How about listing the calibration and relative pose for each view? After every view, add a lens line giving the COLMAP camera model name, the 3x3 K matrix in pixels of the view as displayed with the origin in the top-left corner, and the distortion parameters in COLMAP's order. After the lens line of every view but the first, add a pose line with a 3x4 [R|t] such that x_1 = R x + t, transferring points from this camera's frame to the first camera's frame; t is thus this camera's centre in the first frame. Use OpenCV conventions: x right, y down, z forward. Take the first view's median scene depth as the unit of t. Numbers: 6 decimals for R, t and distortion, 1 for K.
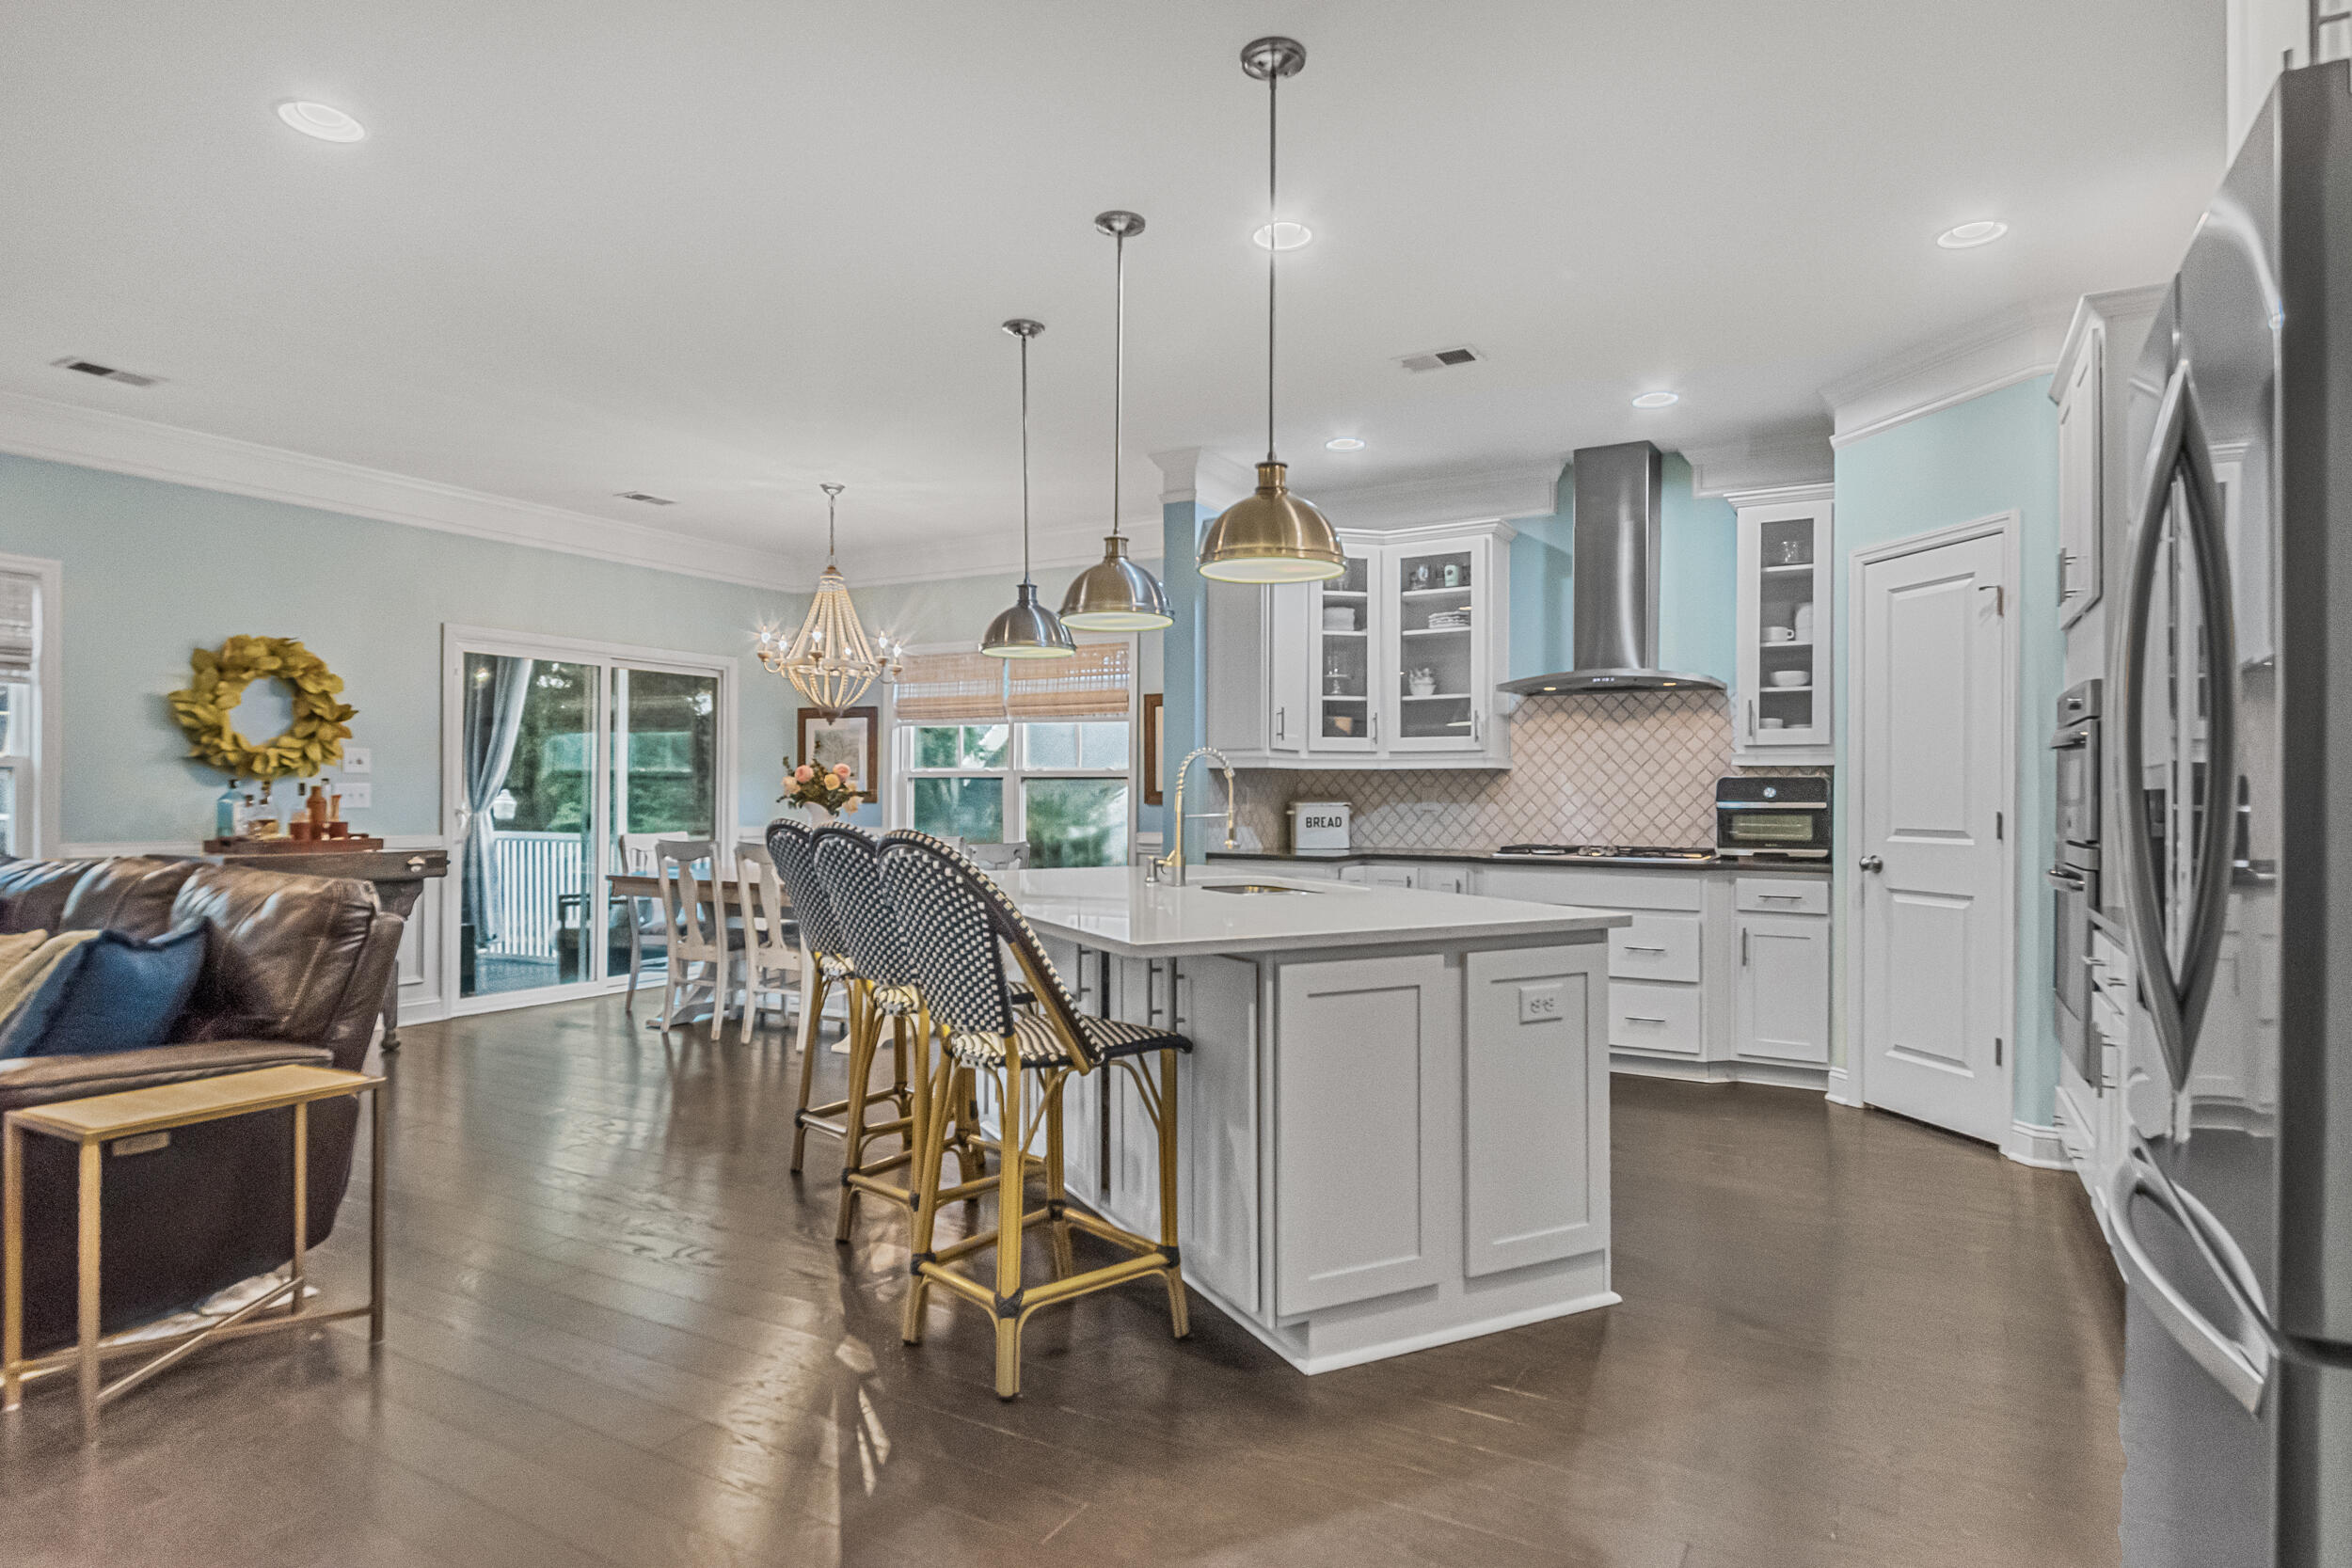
lens RADIAL K [[1249.6, 0, 1180.3], [0, 1249.6, 795.7], [0, 0, 1]] dist [-0.000707, -0.000301]
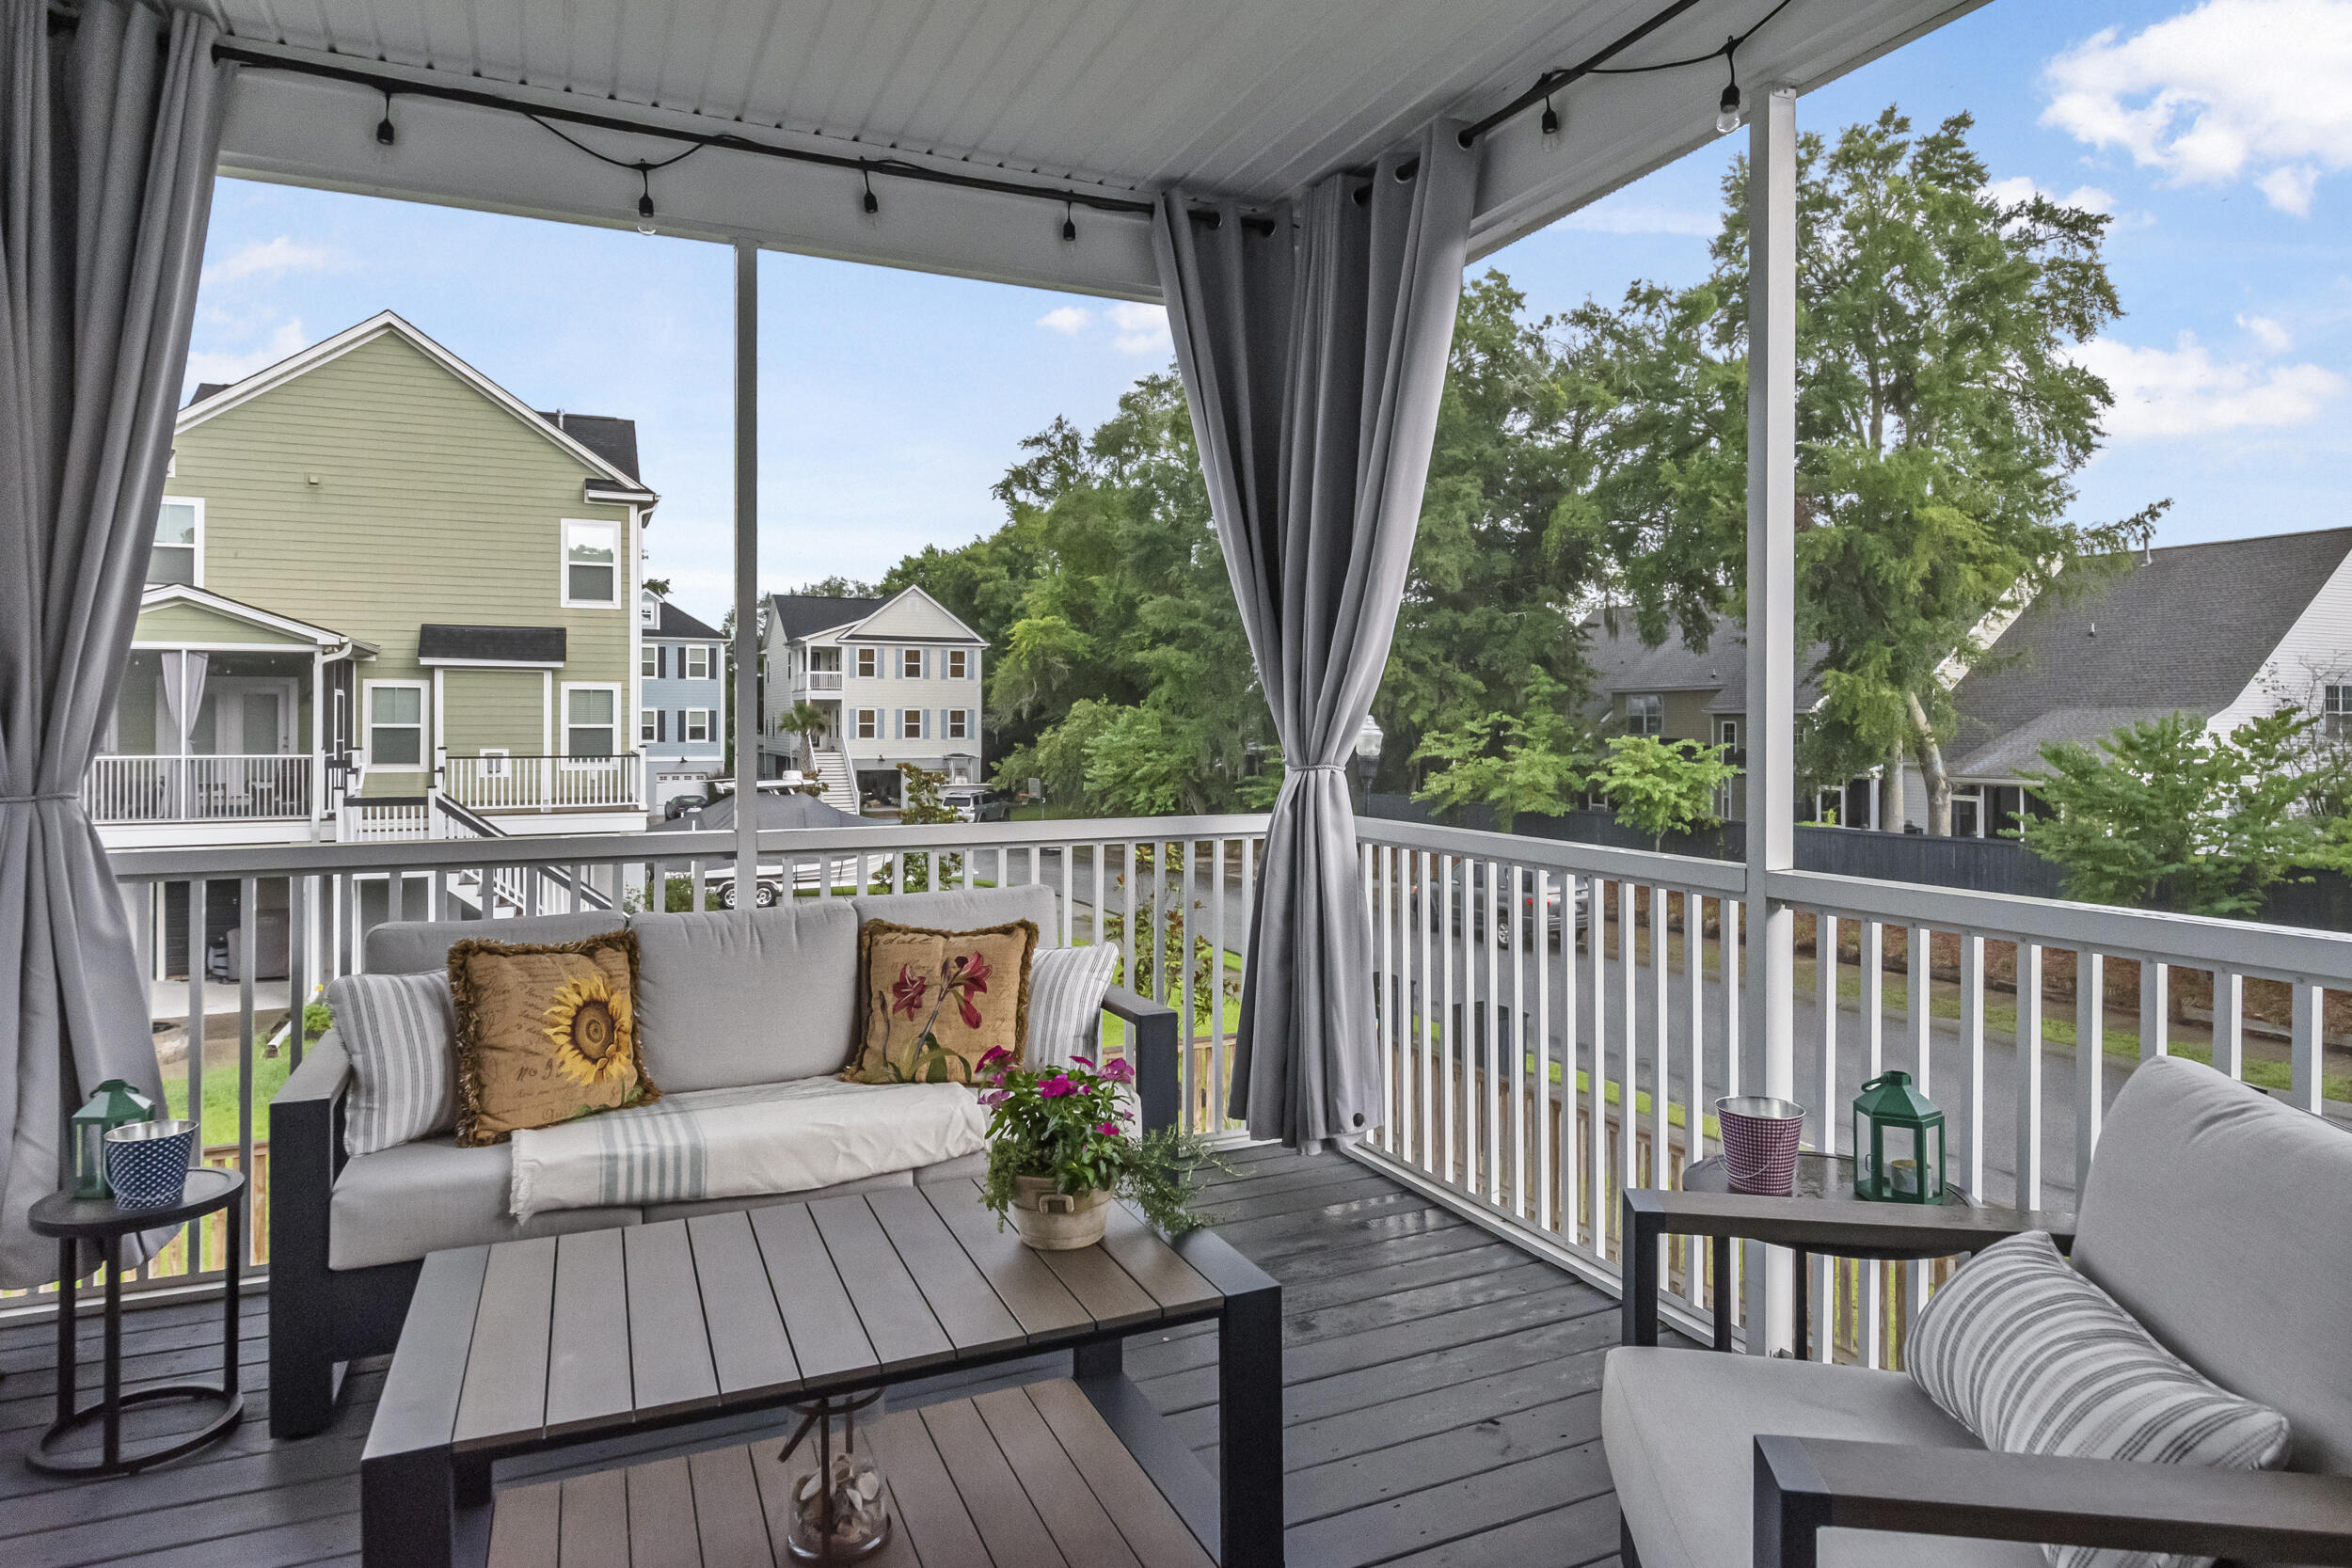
lens RADIAL K [[1342.0, 0, 1190.4], [0, 1342.0, 718.8], [0, 0, 1]] dist [0.001018, 0.000013]
pose [[0.811717, -0.002249, -0.584046, -0.611720], [0.000325, 0.999994, -0.003399, -0.000743], [0.584050, 0.002569, 0.811713, 1.110822]]
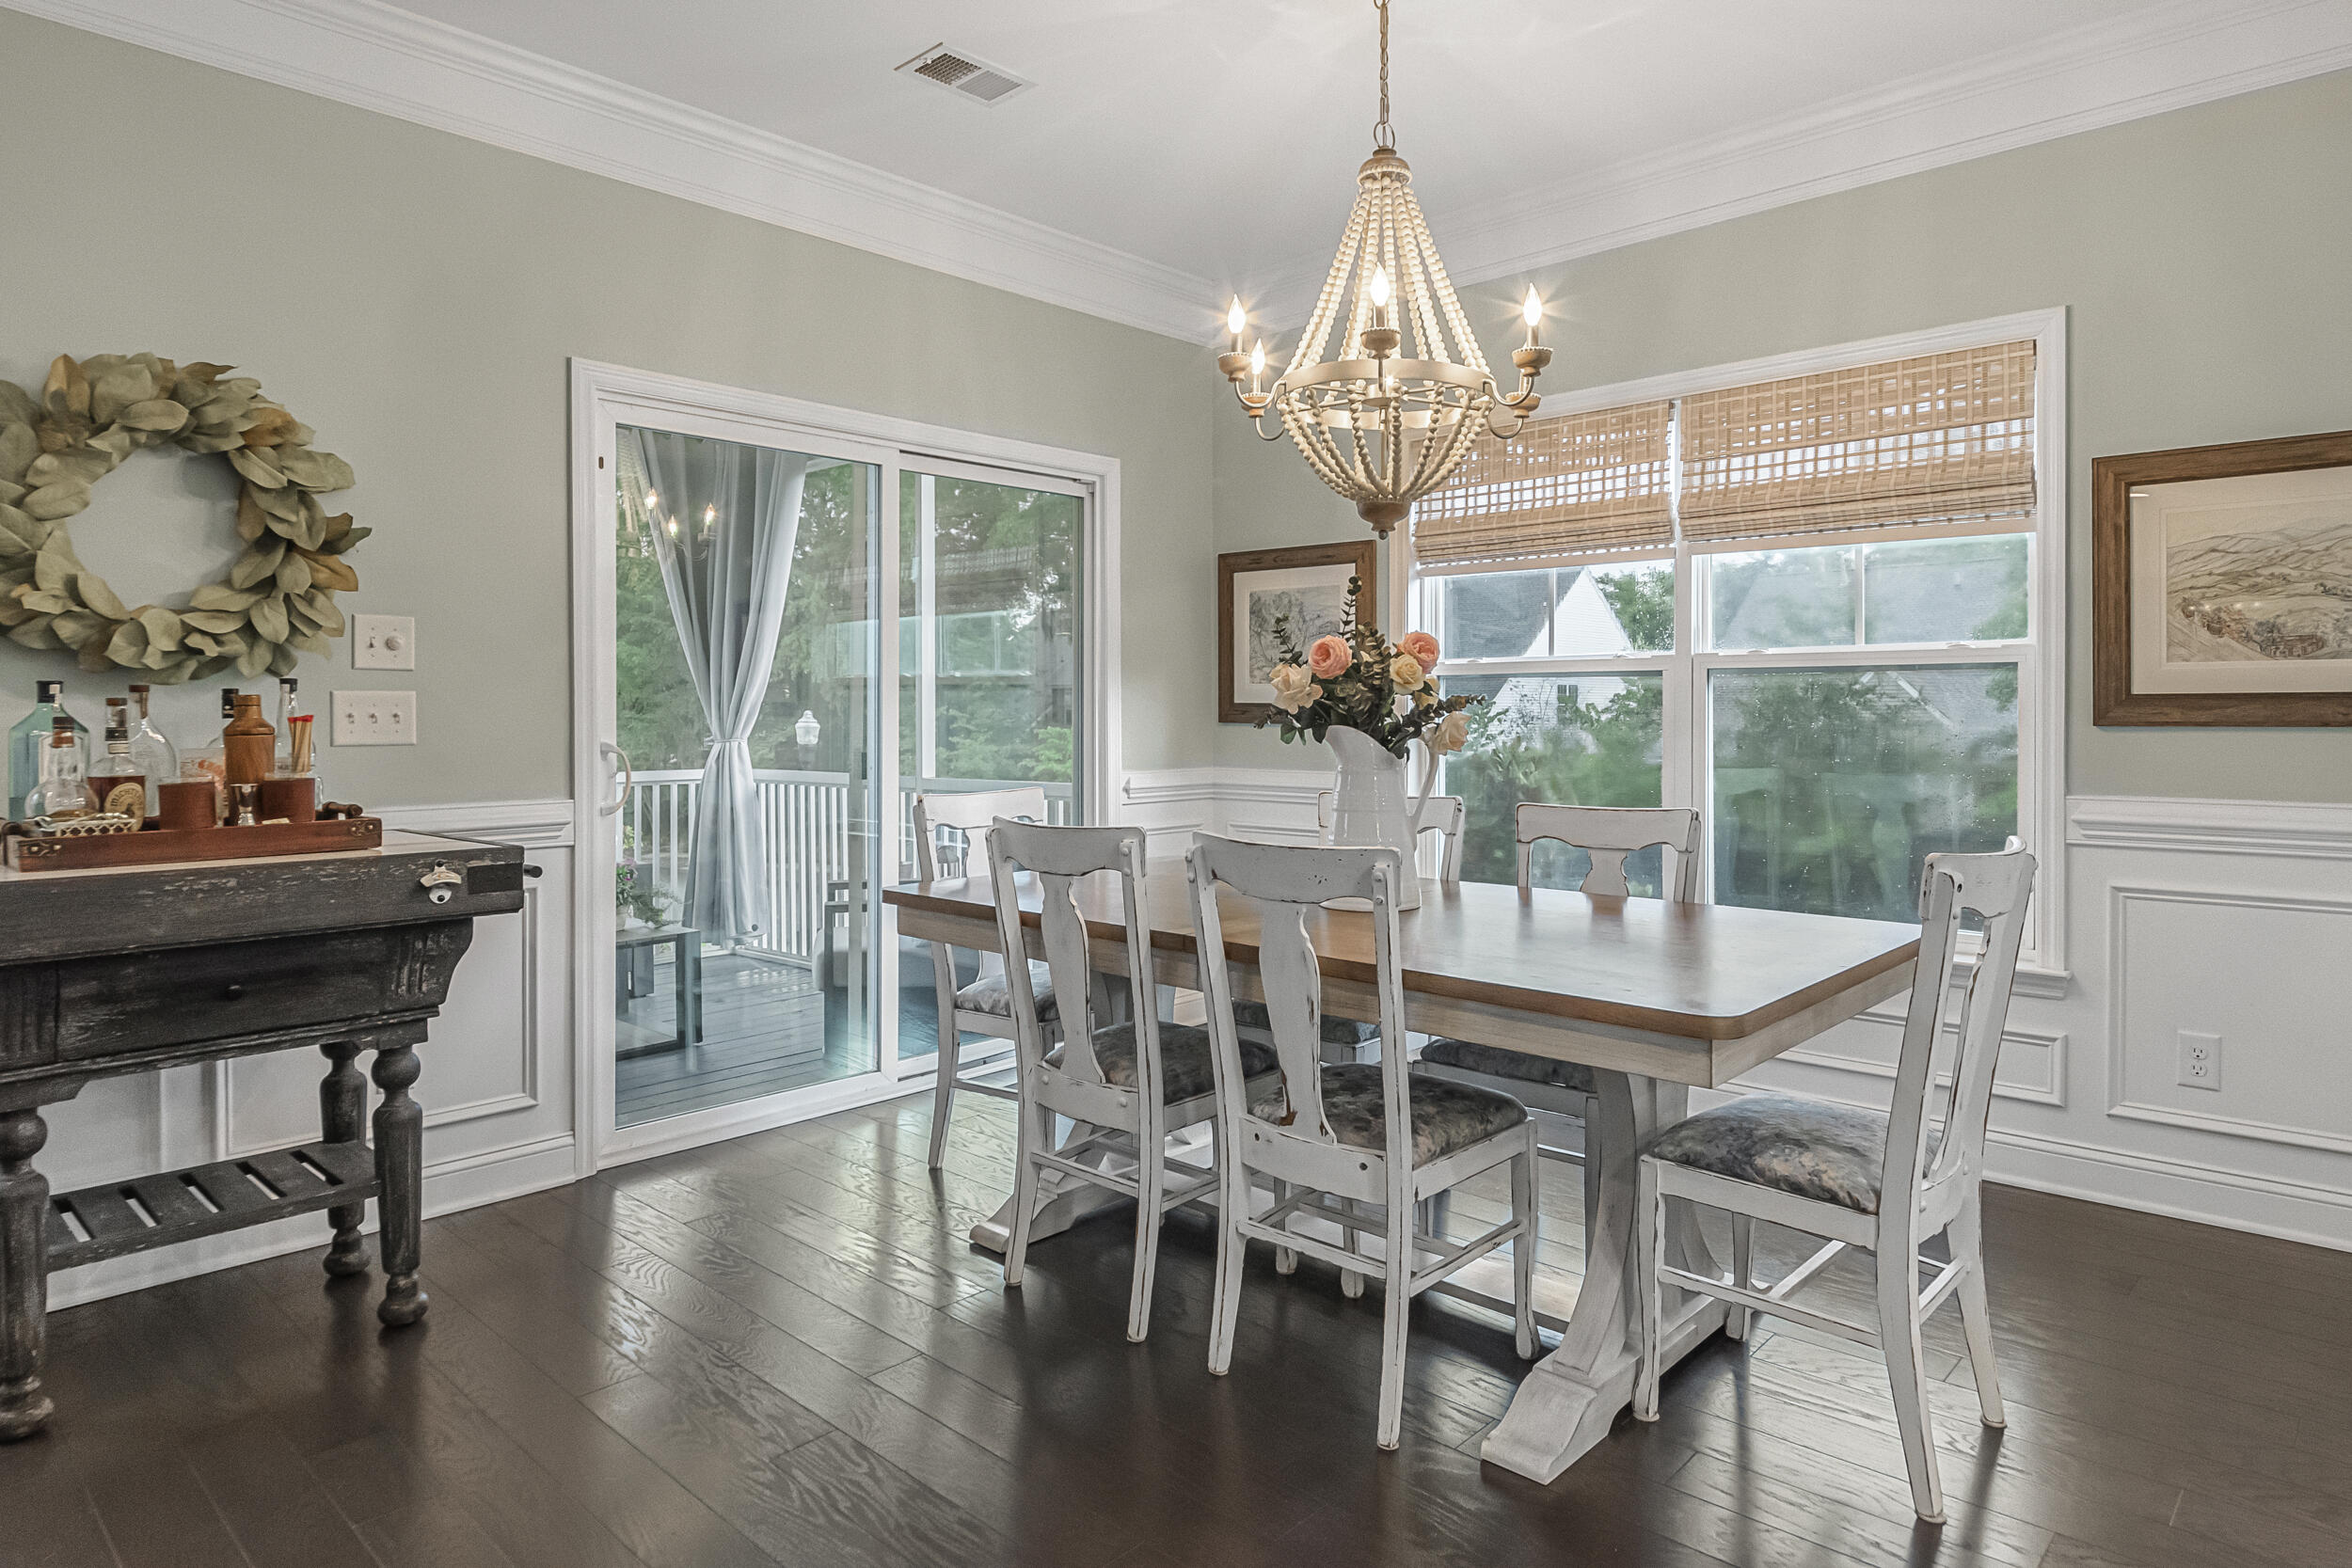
lens RADIAL K [[1342.0, 0, 1190.4], [0, 1342.0, 718.8], [0, 0, 1]] dist [0.001018, 0.000013]
pose [[0.972468, -0.006189, -0.232956, -0.255975], [0.006949, 0.999973, 0.002442, 0.001171], [0.232934, -0.003994, 0.972484, 0.593906]]
